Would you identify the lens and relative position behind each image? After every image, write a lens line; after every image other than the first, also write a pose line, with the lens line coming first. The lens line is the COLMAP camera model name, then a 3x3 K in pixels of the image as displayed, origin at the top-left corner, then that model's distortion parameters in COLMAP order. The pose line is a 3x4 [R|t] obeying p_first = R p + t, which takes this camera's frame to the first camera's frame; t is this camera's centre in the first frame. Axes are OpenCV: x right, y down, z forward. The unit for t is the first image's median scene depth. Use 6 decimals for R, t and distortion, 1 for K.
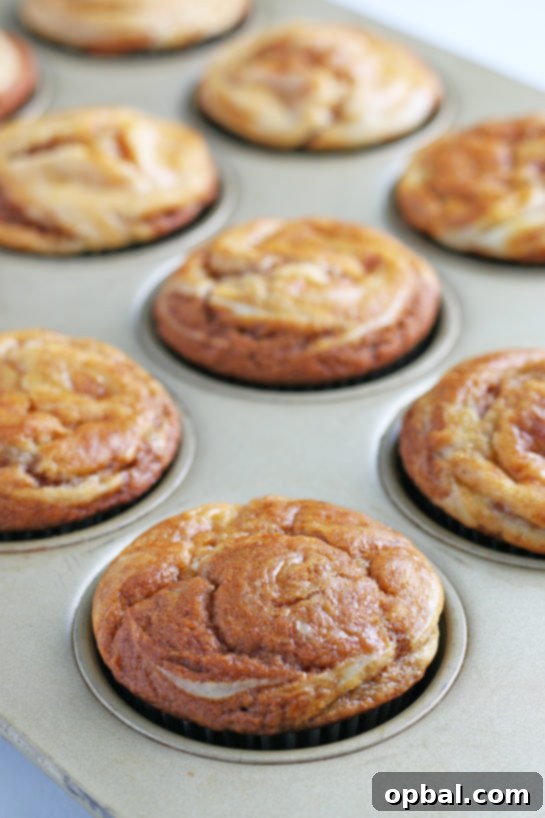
lens RADIAL K [[2023.4, 0, 272.5], [0, 2023.4, 409.0], [0, 0, 1]] dist [-0.107477, -0.854276]
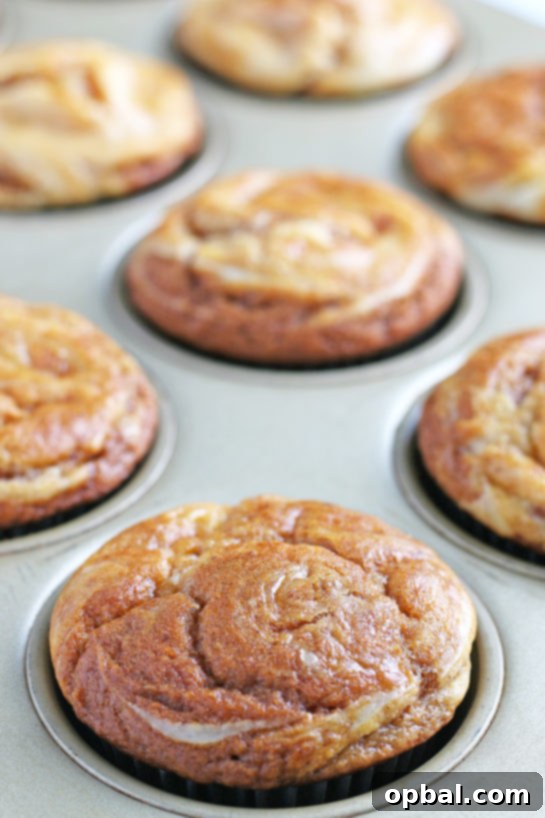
lens RADIAL K [[2023.4, 0, 272.5], [0, 2023.4, 409.0], [0, 0, 1]] dist [-0.107477, -0.854276]
pose [[0.999652, 0.015372, 0.021446, -0.017777], [-0.015434, 0.999877, 0.002759, 0.005463], [-0.021401, -0.003089, 0.999766, 0.179050]]
